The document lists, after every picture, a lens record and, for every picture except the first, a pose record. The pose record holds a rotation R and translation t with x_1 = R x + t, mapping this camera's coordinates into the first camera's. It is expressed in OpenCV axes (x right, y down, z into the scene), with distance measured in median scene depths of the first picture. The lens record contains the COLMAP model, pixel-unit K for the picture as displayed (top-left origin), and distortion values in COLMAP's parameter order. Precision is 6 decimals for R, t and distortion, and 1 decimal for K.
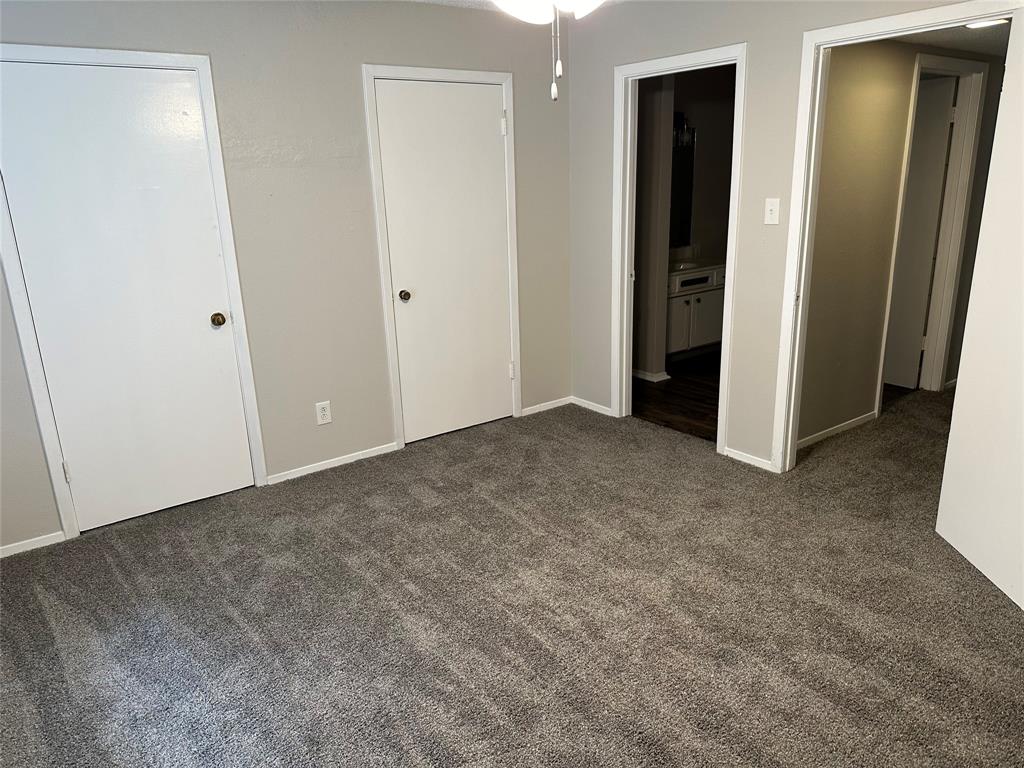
lens RADIAL K [[726.2, 0, 515.3], [0, 726.2, 385.4], [0, 0, 1]] dist [0.047054, -0.043032]
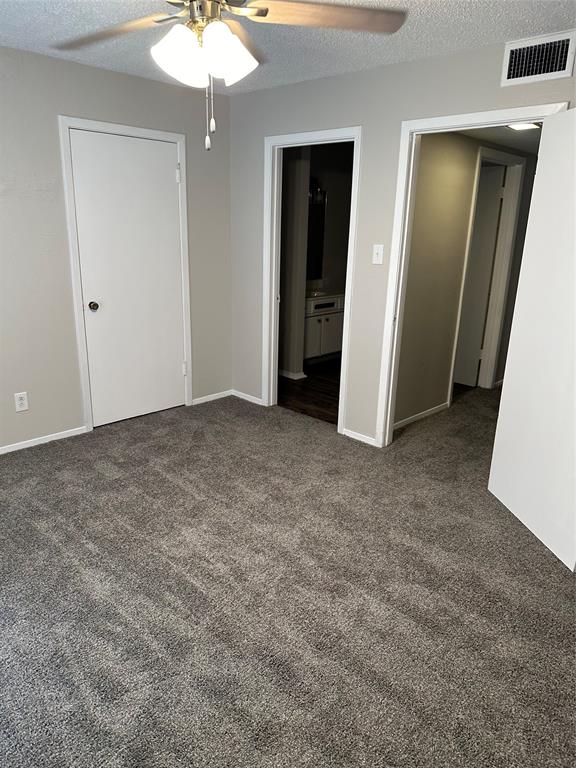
lens RADIAL K [[543.6, 0, 288.0], [0, 543.6, 384.0], [0, 0, 1]] dist [0.083891, -0.123971]
pose [[0.985449, 0.009856, 0.169688, 0.019571], [-0.010466, 0.999942, 0.002698, 0.000880], [-0.169652, -0.004435, 0.985494, 0.036394]]
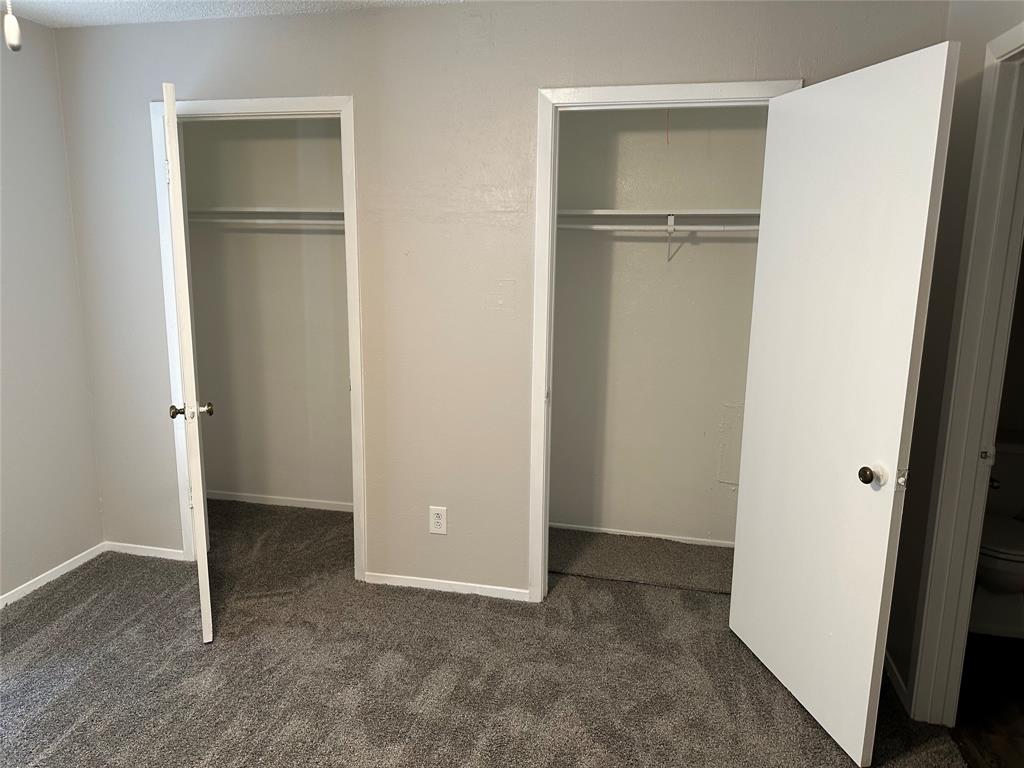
lens RADIAL K [[722.6, 0, 508.4], [0, 722.6, 375.6], [0, 0, 1]] dist [0.081781, -0.122029]
pose [[0.654706, 0.182038, -0.733636, 0.417279], [-0.248457, 0.968465, 0.018580, -0.182910], [0.713883, 0.170113, 0.679288, 0.591023]]
